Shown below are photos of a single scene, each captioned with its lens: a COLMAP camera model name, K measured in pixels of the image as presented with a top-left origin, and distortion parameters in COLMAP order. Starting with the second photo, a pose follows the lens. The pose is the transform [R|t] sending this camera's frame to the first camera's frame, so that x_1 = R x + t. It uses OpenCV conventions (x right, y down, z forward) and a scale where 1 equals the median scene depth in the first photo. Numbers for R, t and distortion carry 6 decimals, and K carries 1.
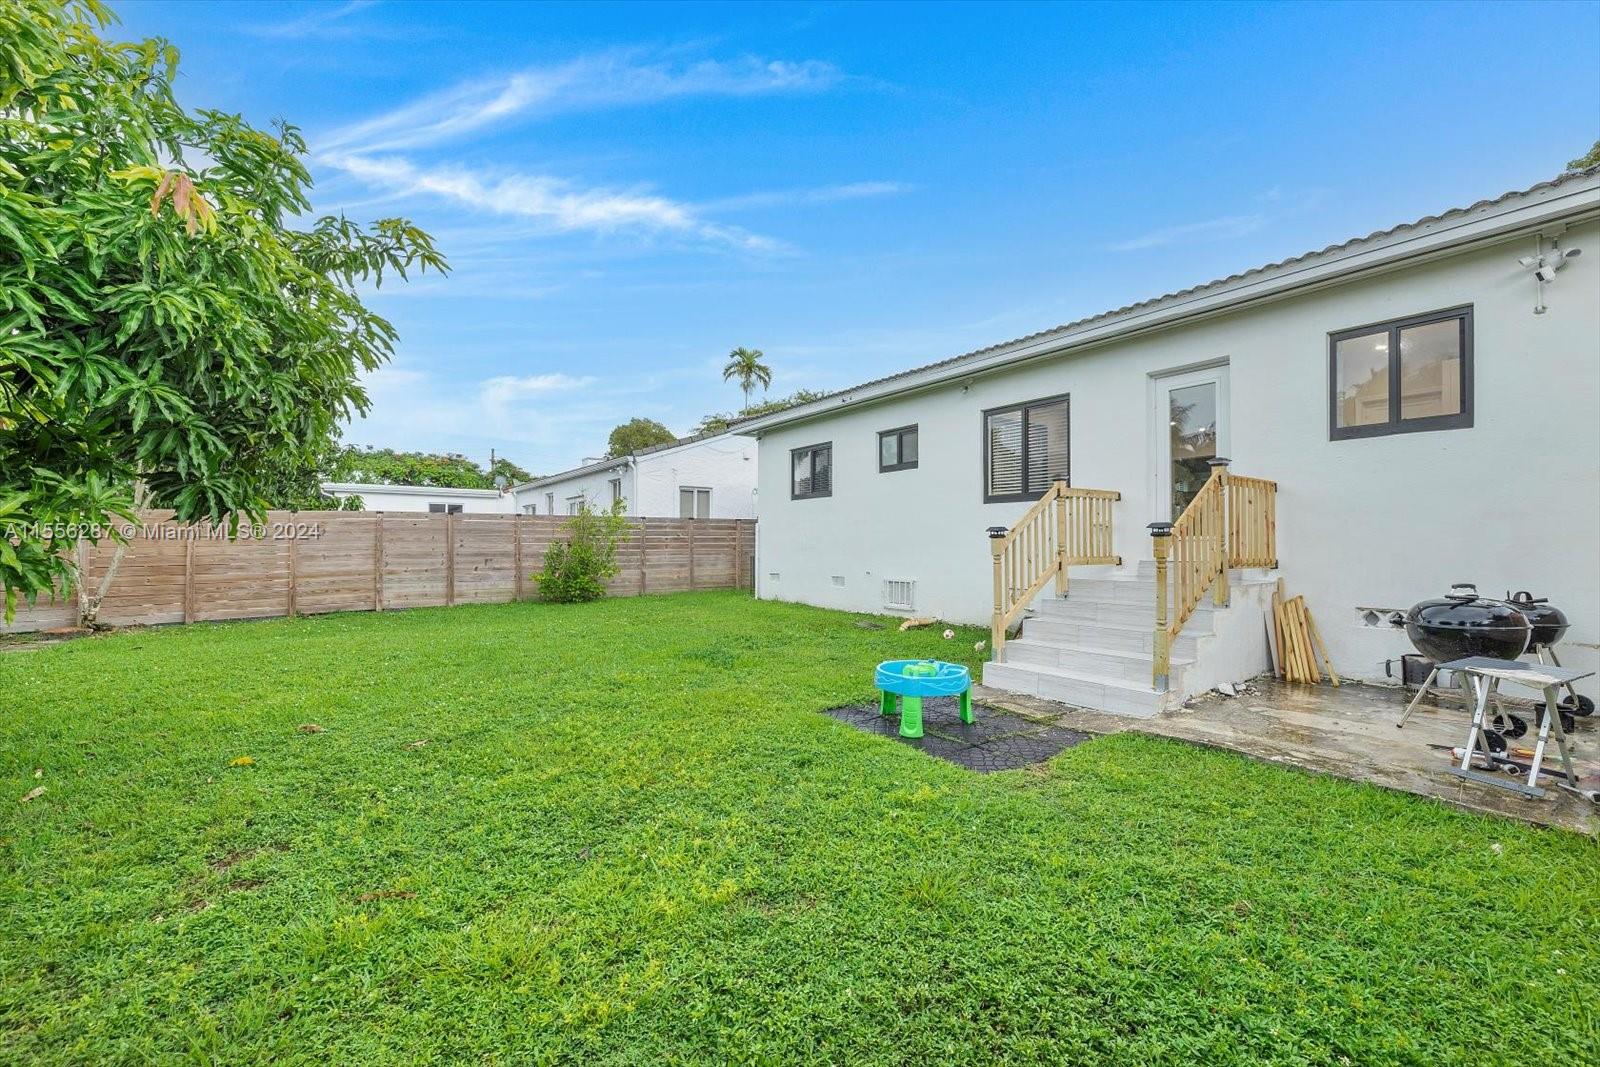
lens RADIAL K [[654.9, 0, 793.5], [0, 654.9, 536.0], [0, 0, 1]] dist [-0.000604, -0.000318]
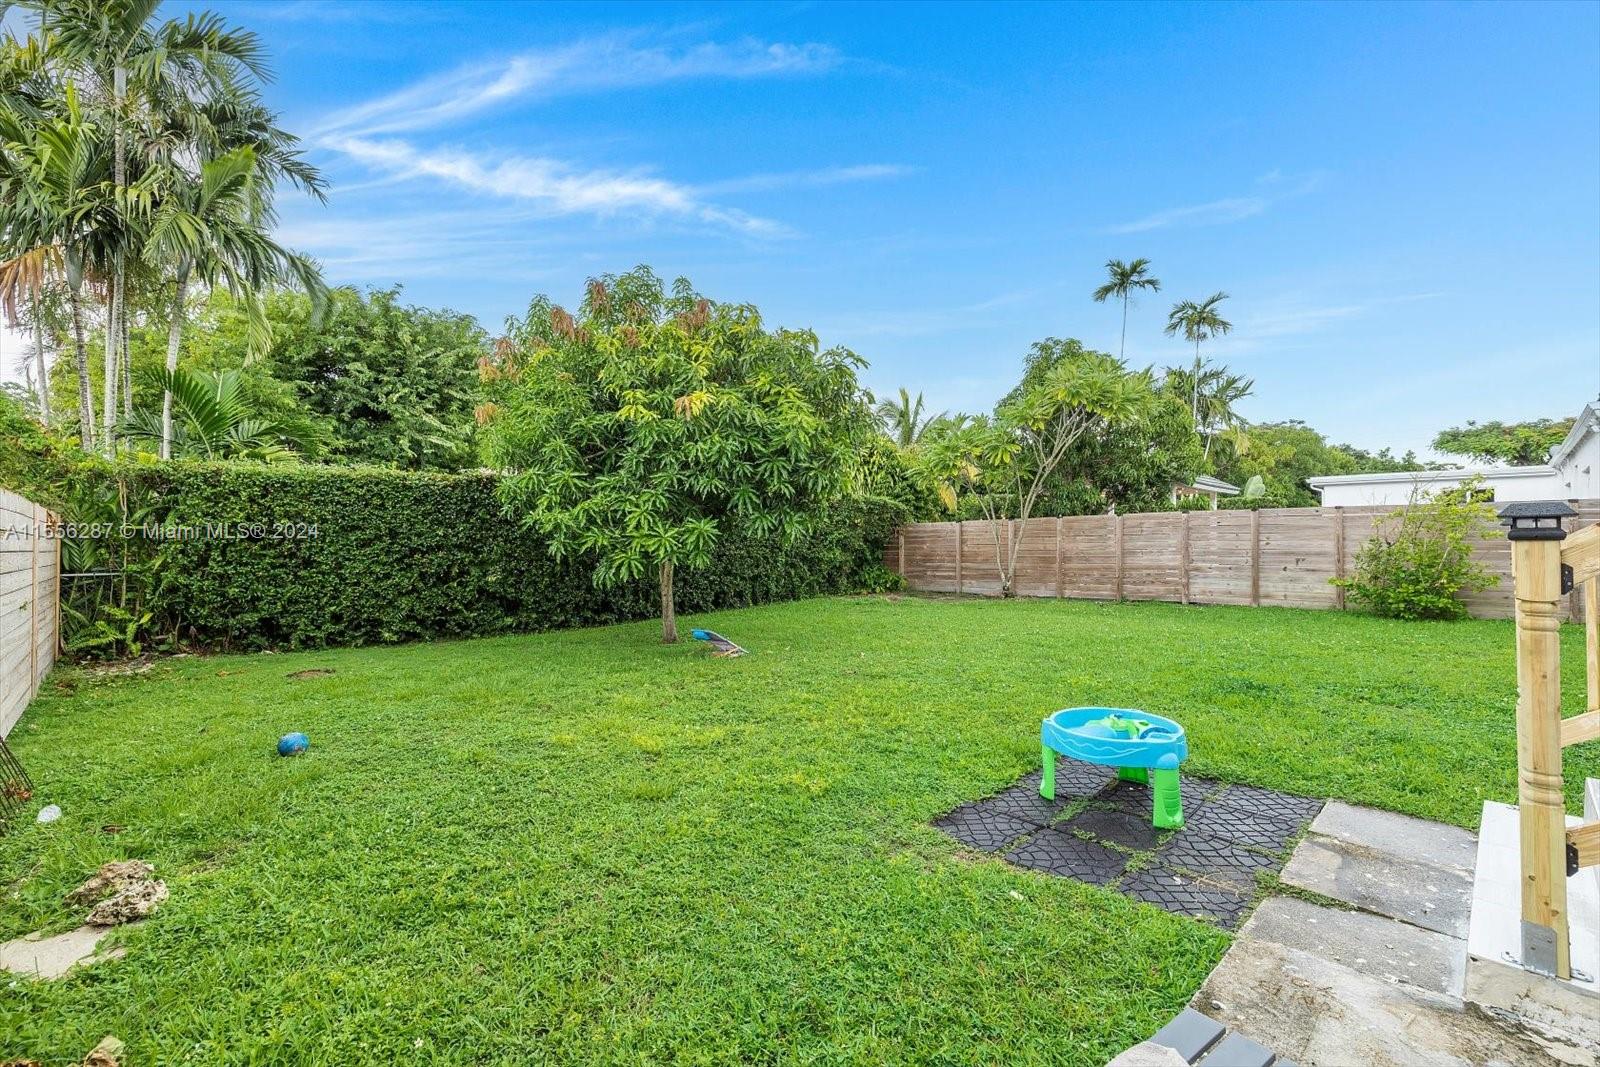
lens RADIAL K [[678.3, 0, 843.6], [0, 678.3, 535.2], [0, 0, 1]] dist [0.000179, 0.000083]
pose [[0.213301, -0.006111, -0.976967, 0.384718], [0.014578, 0.999889, -0.003071, -0.003824], [0.976878, -0.013588, 0.213367, 0.244993]]
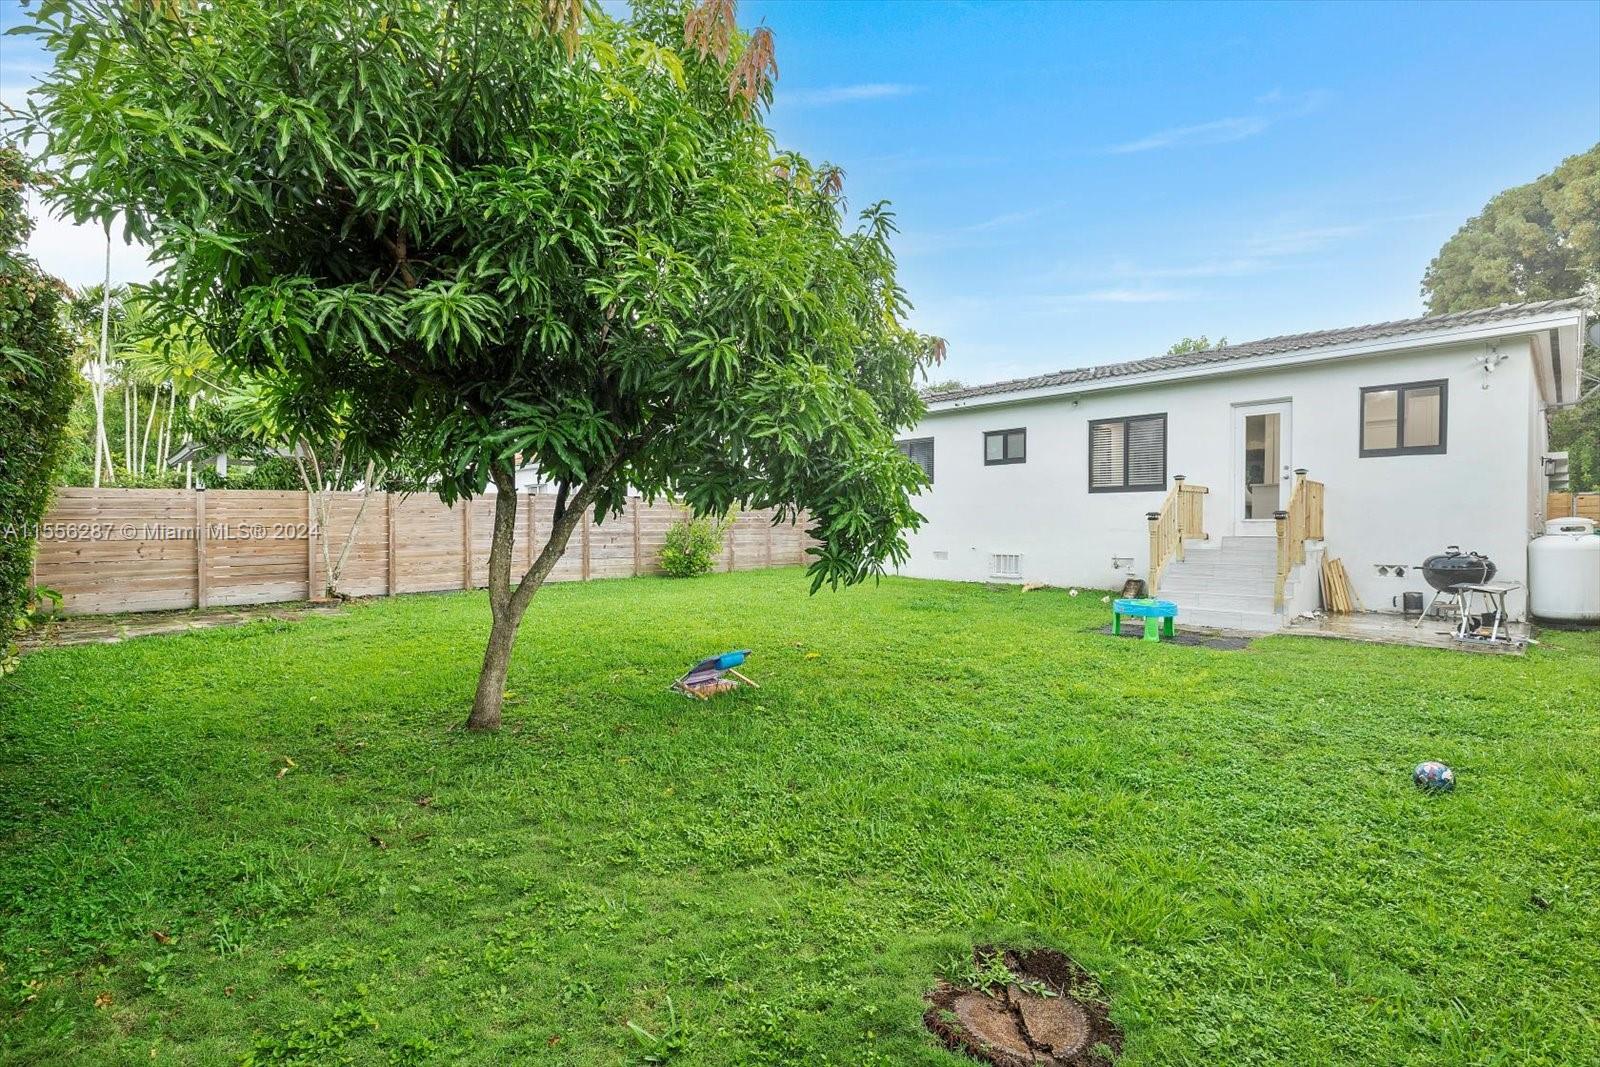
lens RADIAL K [[709.5, 0, 803.5], [0, 709.5, 533.1], [0, 0, 1]] dist [-0.006592, 0.000773]
pose [[0.990973, 0.000756, 0.134059, -0.393200], [-0.003710, 0.999756, 0.021787, 0.000755], [-0.134010, -0.022088, 0.990734, -0.268889]]
